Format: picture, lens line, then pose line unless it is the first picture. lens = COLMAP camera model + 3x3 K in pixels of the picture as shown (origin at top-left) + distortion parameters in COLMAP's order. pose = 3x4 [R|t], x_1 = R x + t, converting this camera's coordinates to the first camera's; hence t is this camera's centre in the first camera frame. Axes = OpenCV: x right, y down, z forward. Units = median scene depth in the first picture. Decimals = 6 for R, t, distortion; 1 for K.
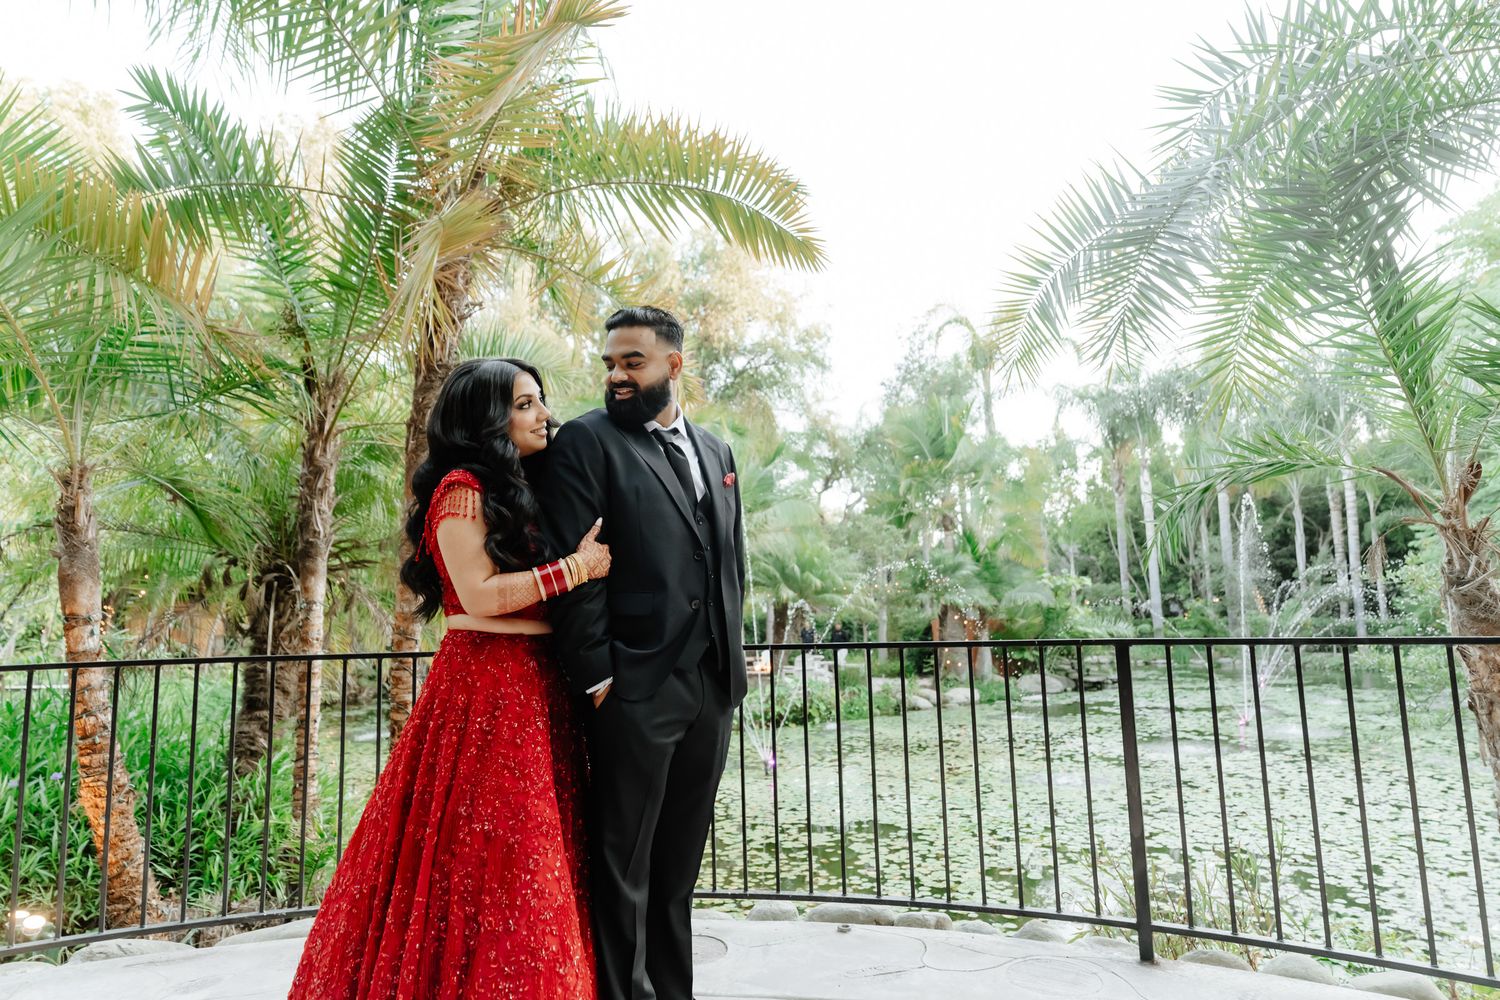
lens RADIAL K [[871.8, 0, 750.0], [0, 871.8, 500.0], [0, 0, 1]] dist [-0.007718, 0.001986]
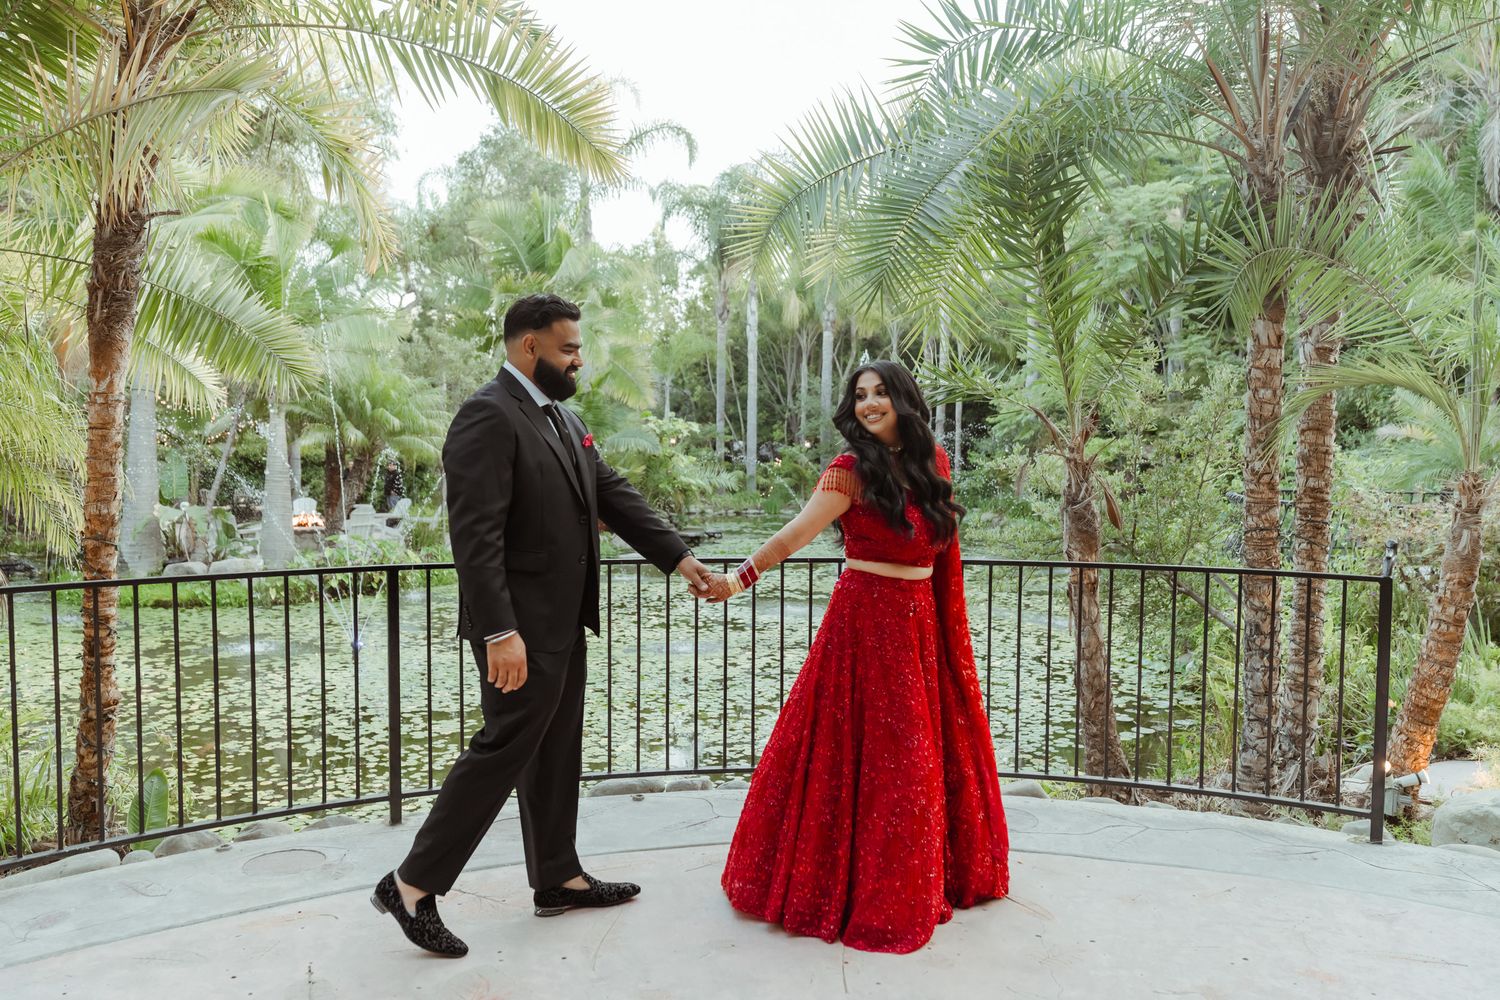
lens RADIAL K [[1132.1, 0, 750.0], [0, 1132.1, 500.0], [0, 0, 1]] dist [0.001167, -0.000098]
pose [[0.894872, 0.005659, 0.446287, -0.079492], [-0.088839, 0.982170, 0.165682, -0.030525], [-0.437392, -0.187912, 0.879419, -0.060583]]
